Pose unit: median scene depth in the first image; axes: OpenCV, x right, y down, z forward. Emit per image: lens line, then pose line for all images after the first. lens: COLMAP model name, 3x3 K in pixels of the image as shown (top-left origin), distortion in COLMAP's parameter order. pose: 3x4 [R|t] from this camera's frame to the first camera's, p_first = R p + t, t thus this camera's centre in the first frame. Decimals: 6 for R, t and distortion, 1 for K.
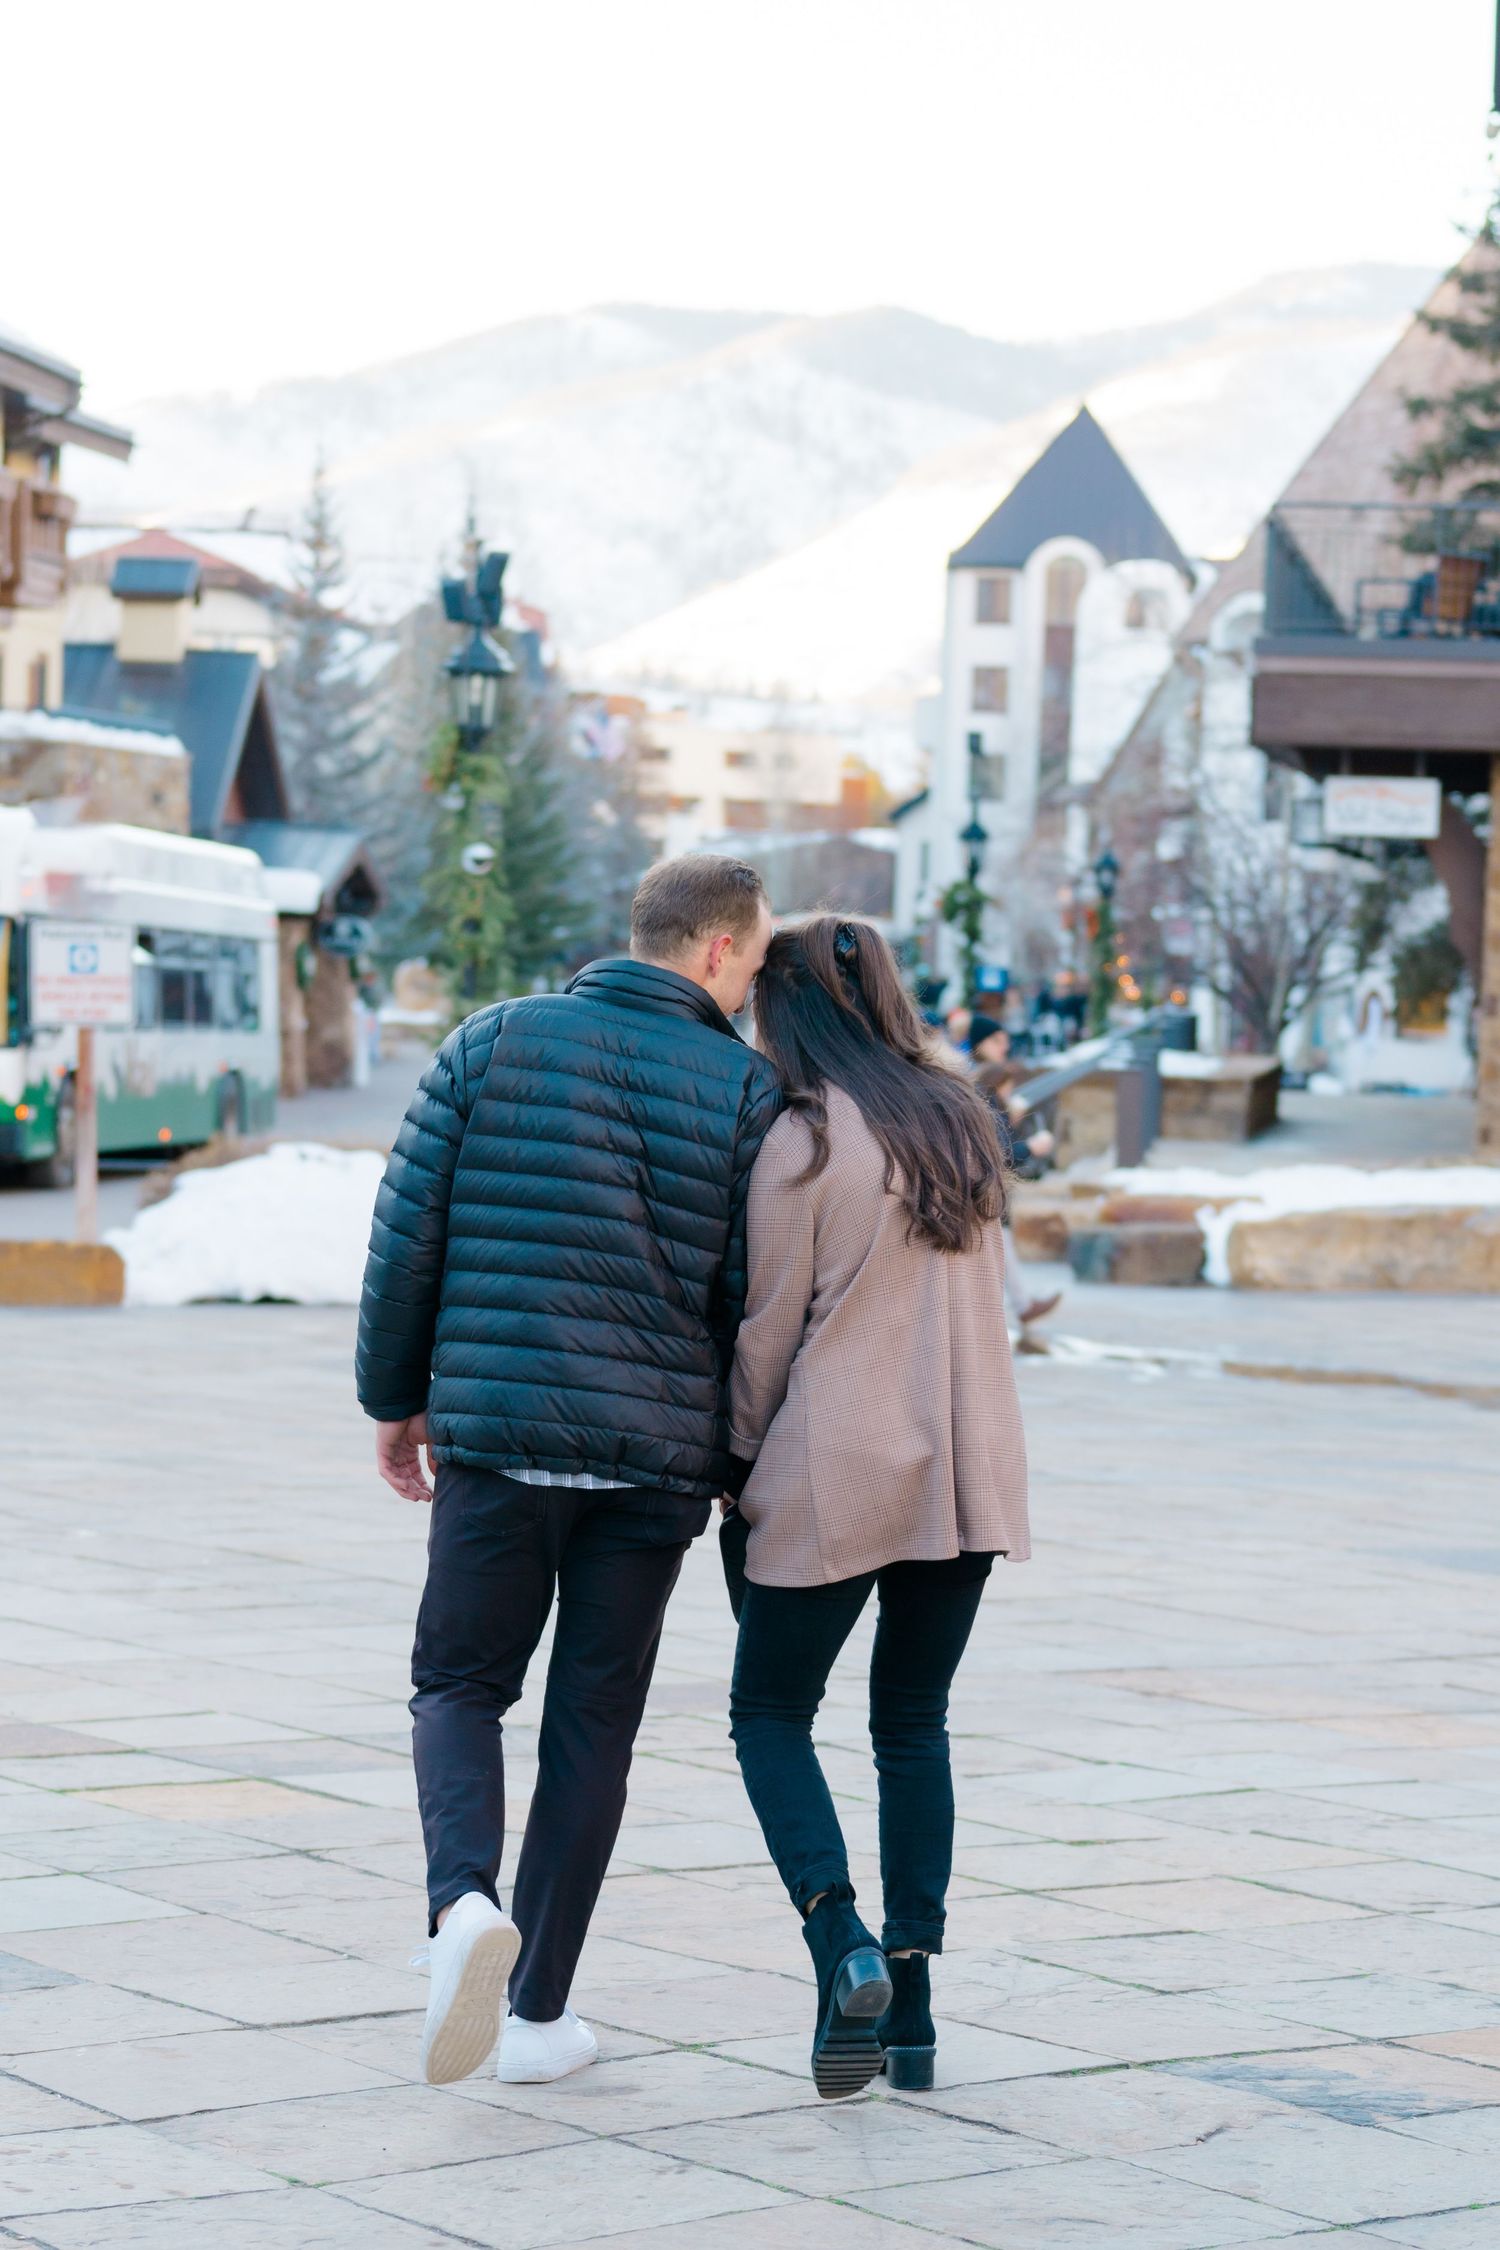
lens RADIAL K [[4606.7, 0, 648.7], [0, 4606.7, 1297.5], [0, 0, 1]] dist [0.029697, 0.000000]
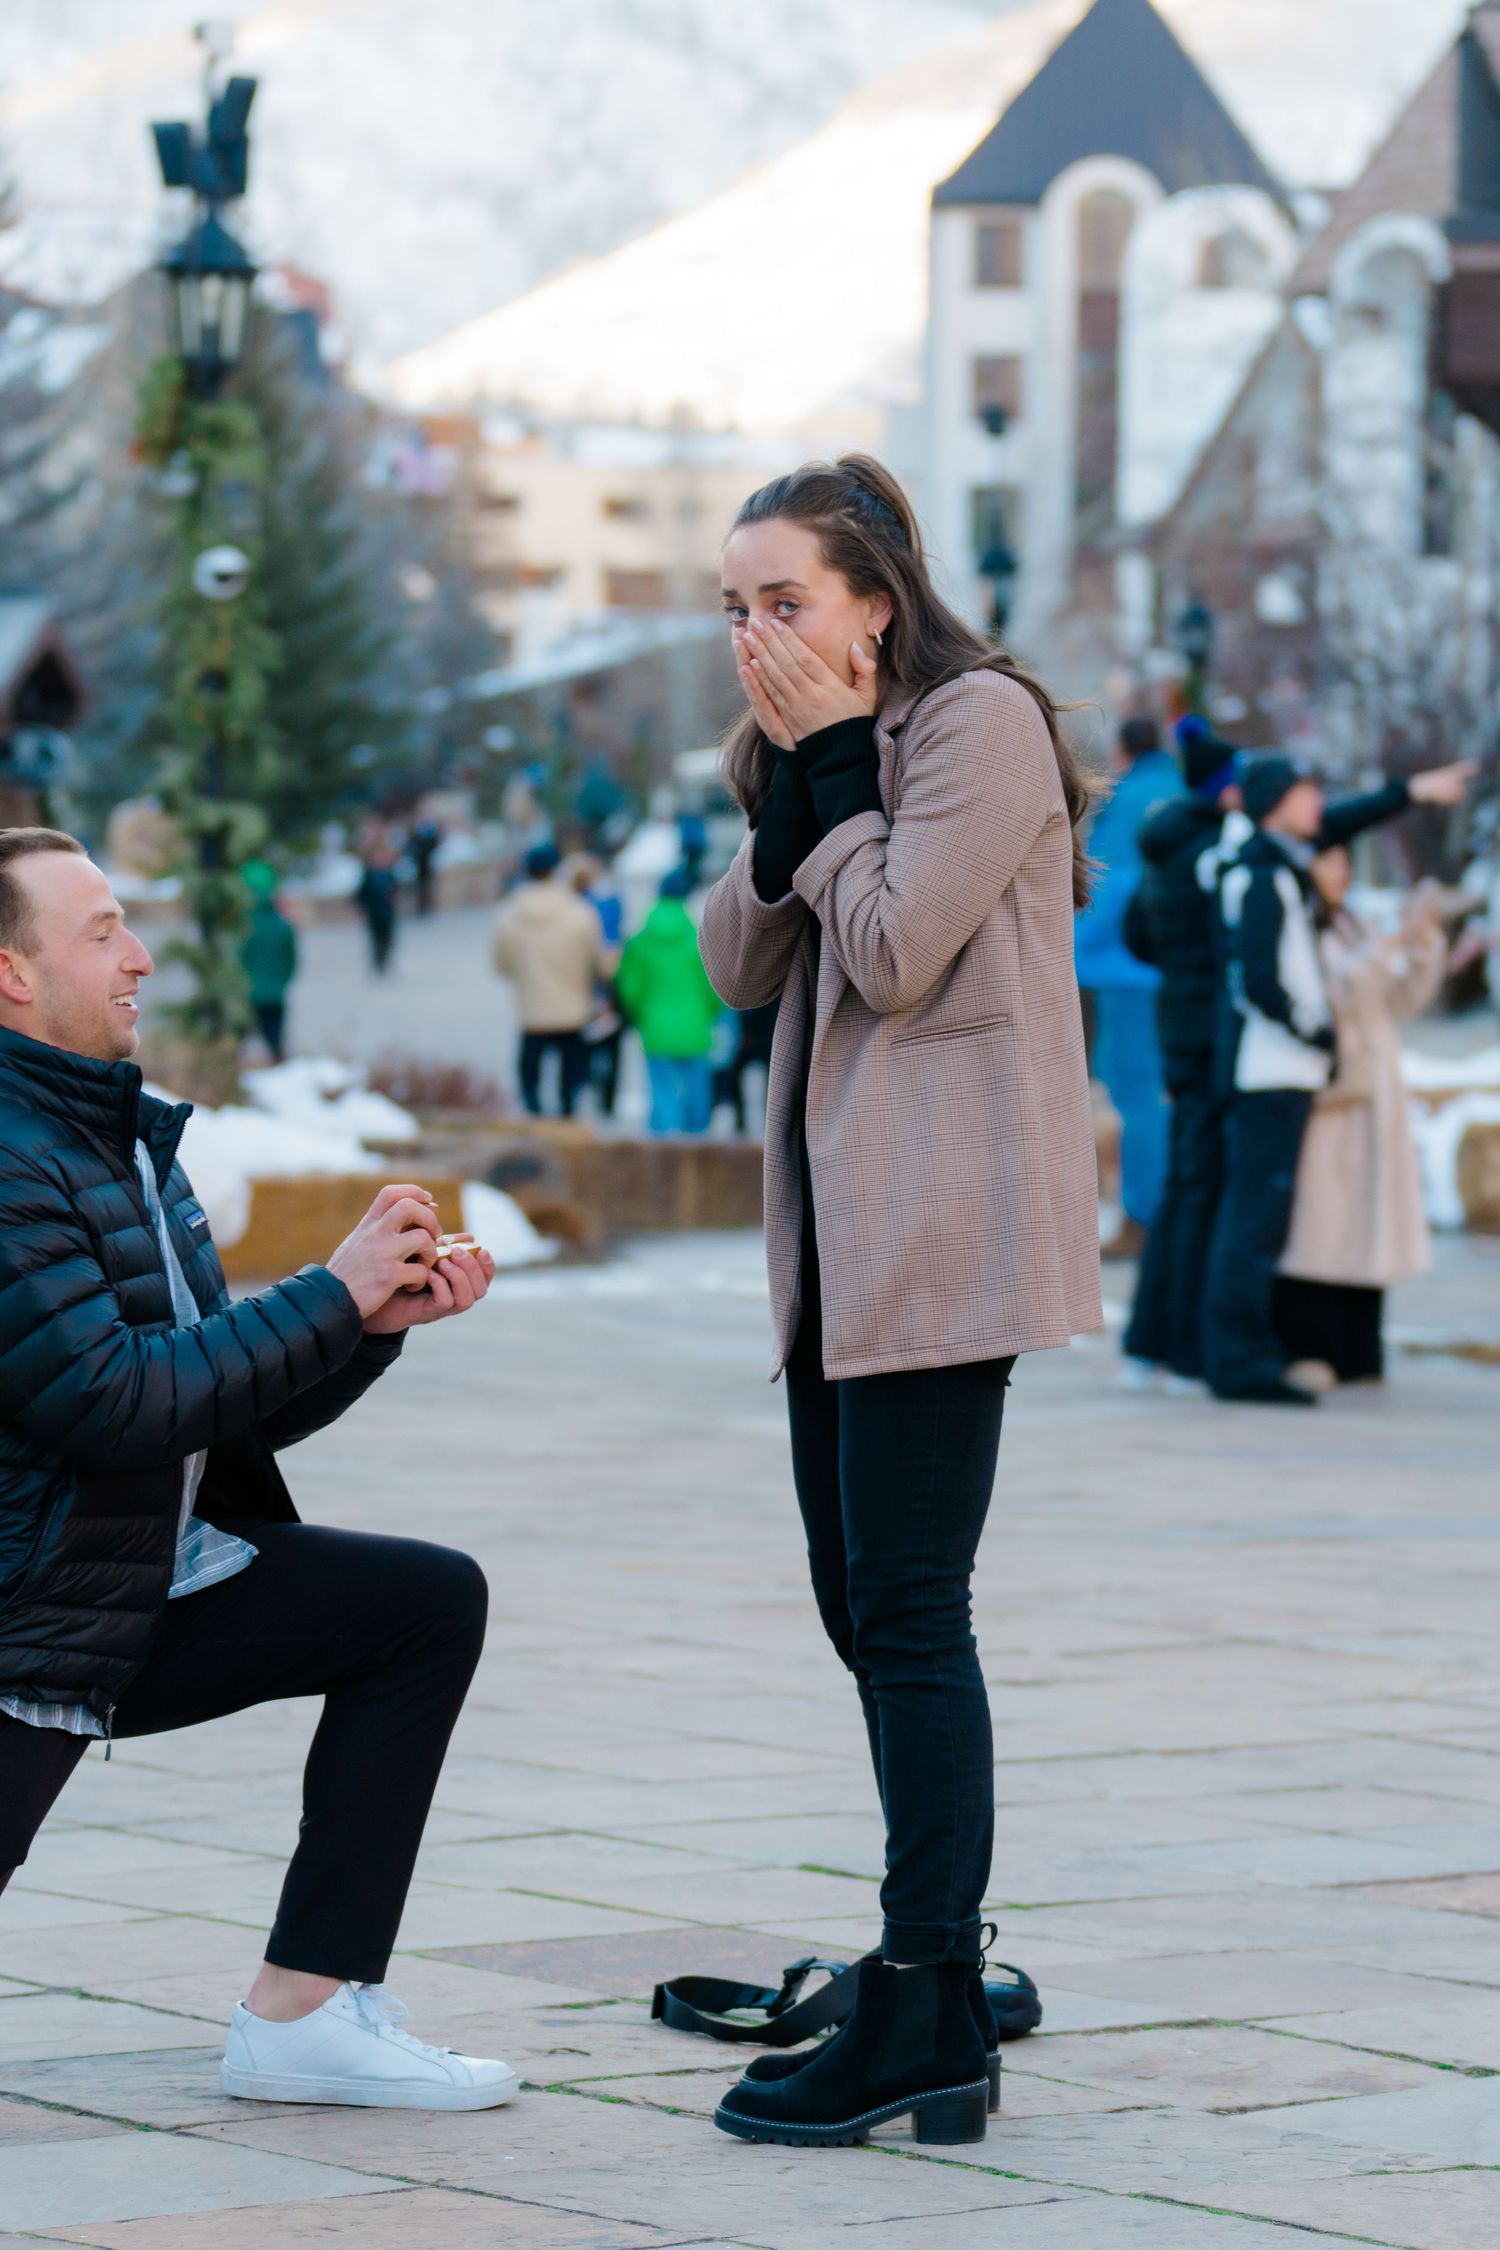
lens RADIAL K [[6791.7, 0, 869.3], [0, 6791.7, 1179.8], [0, 0, 1]] dist [0.043372, 0.000000]
pose [[0.998216, -0.026522, 0.053488, -0.000519], [0.027570, 0.999440, -0.018937, 0.002342], [-0.052956, 0.020378, 0.998389, 0.037140]]
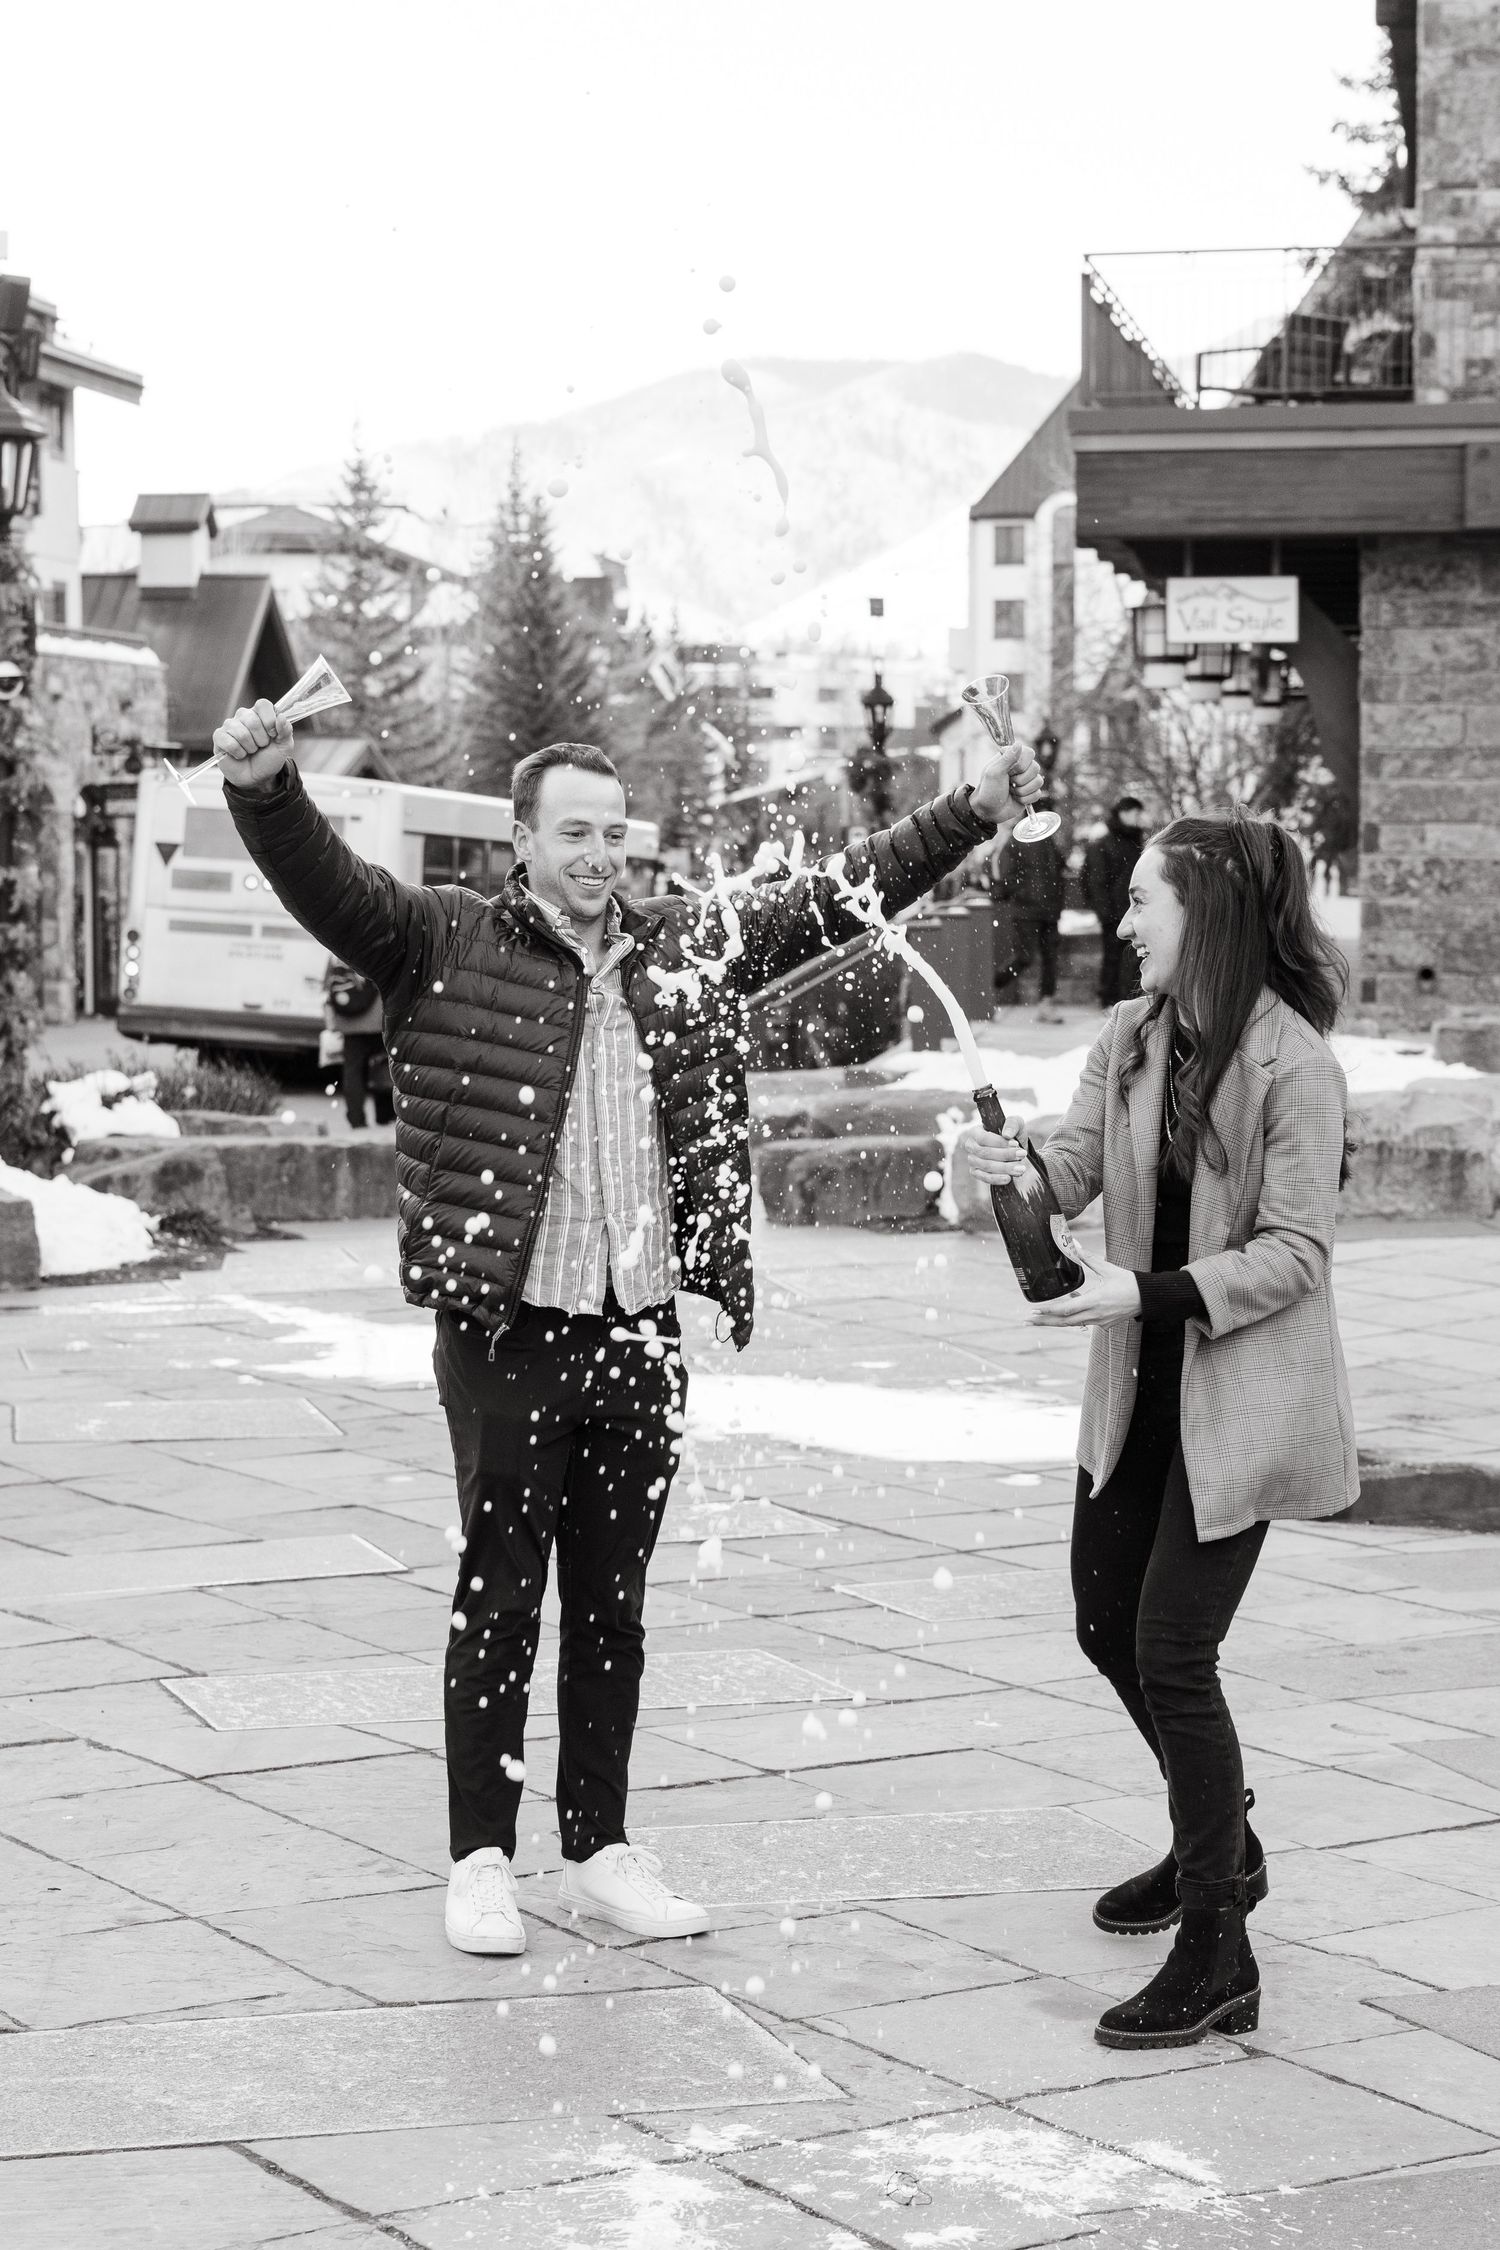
lens RADIAL K [[3519.9, 0, 749.7], [0, 3519.9, 1120.0], [0, 0, 1]] dist [-0.030172, 0.000000]
pose [[0.999219, -0.034458, -0.019366, 0.039806], [0.034445, 0.999406, -0.001013, -0.007339], [0.019389, 0.000346, 0.999812, 0.175579]]
